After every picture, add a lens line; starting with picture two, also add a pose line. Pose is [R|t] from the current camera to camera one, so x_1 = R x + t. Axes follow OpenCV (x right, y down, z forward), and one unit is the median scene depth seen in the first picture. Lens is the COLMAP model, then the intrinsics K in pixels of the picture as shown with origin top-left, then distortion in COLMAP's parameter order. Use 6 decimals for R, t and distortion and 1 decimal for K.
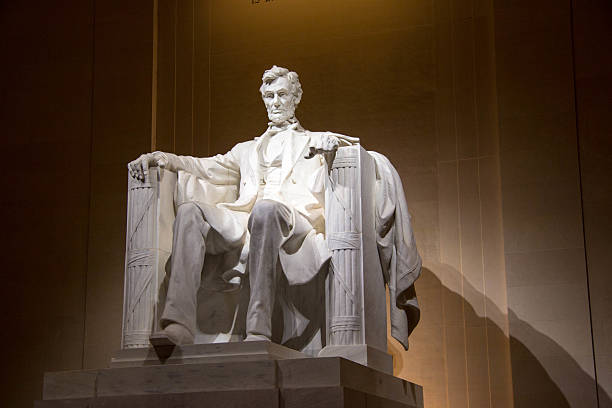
lens RADIAL K [[1130.0, 0, 306.0], [0, 1130.0, 204.0], [0, 0, 1]] dist [0.186063, -0.063144]
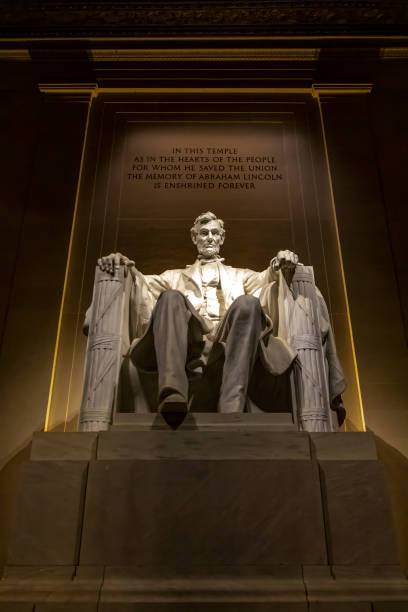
lens RADIAL K [[616.5, 0, 203.0], [0, 616.5, 135.7], [0, 0, 1]] dist [-0.196143, 0.000354]
pose [[0.945764, 0.217571, 0.241231, -0.238493], [-0.091230, 0.890589, -0.445566, 0.117756], [-0.311780, 0.399393, 0.862136, 0.424636]]
